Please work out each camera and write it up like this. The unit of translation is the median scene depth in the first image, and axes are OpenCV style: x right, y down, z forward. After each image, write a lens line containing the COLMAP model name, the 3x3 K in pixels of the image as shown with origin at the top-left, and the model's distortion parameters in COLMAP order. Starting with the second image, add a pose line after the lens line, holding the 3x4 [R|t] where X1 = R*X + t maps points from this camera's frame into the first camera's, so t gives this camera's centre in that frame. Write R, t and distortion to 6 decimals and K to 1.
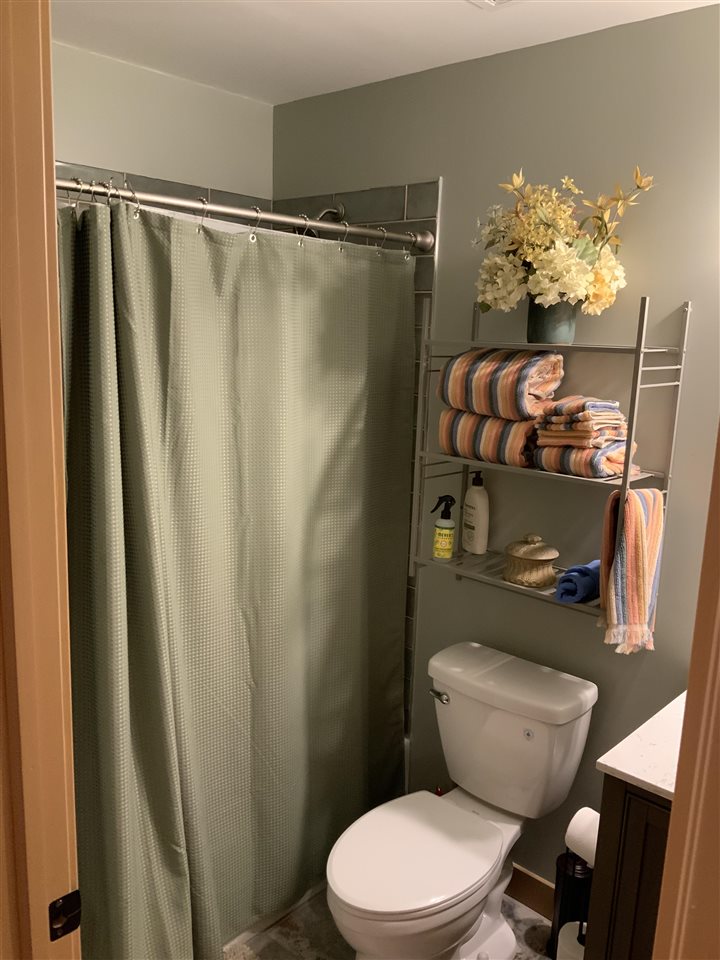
lens RADIAL K [[797.5, 0, 358.6], [0, 797.5, 479.7], [0, 0, 1]] dist [-0.005793, 0.011690]
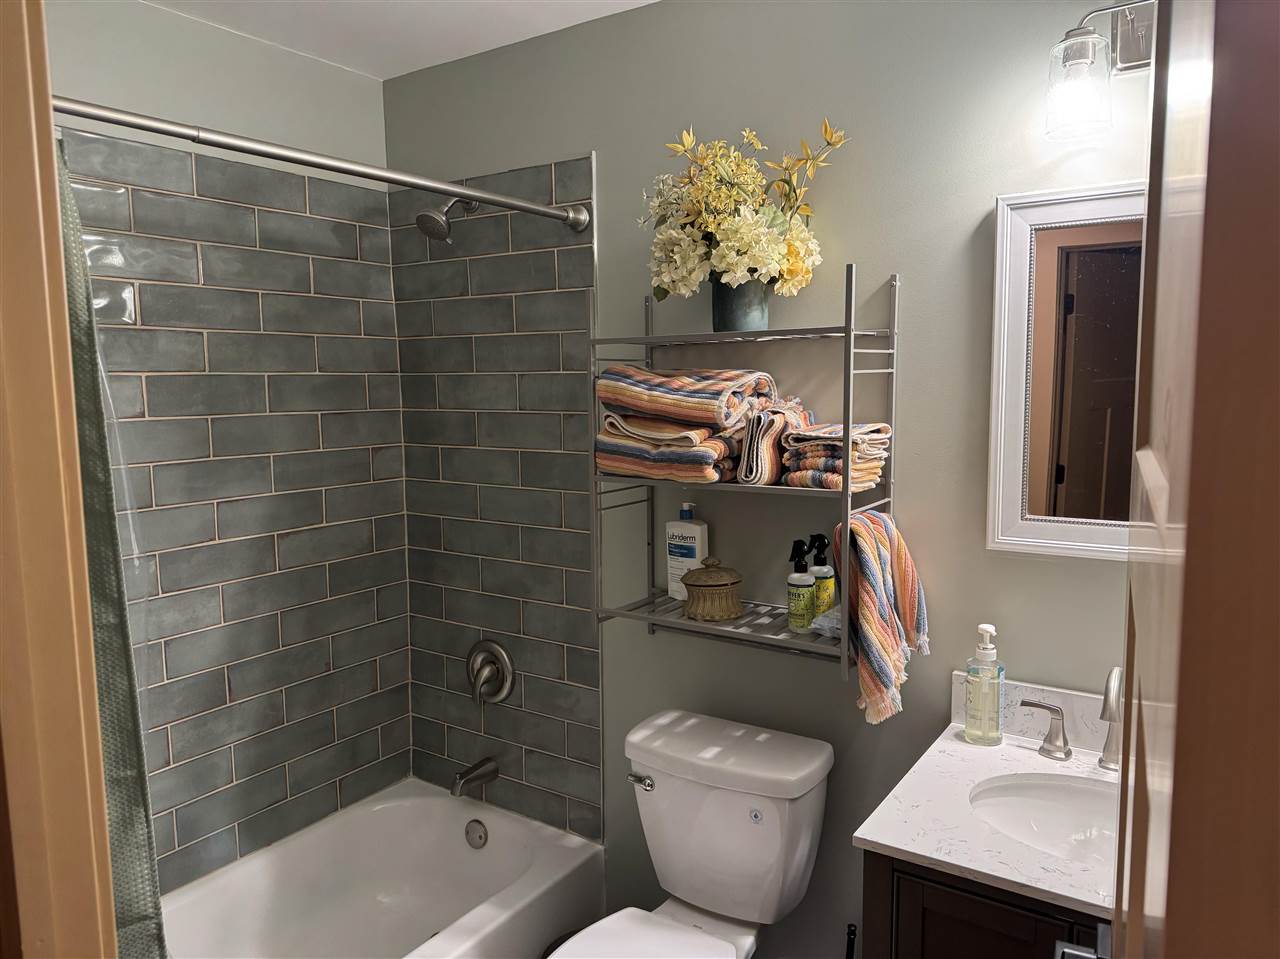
lens RADIAL K [[901.4, 0, 642.7], [0, 901.4, 480.4], [0, 0, 1]] dist [0.037410, -0.005932]
pose [[0.986365, -0.067947, 0.149894, -0.014647], [0.079188, 0.994375, -0.070338, 0.043246], [-0.144272, 0.081248, 0.986197, 0.097767]]
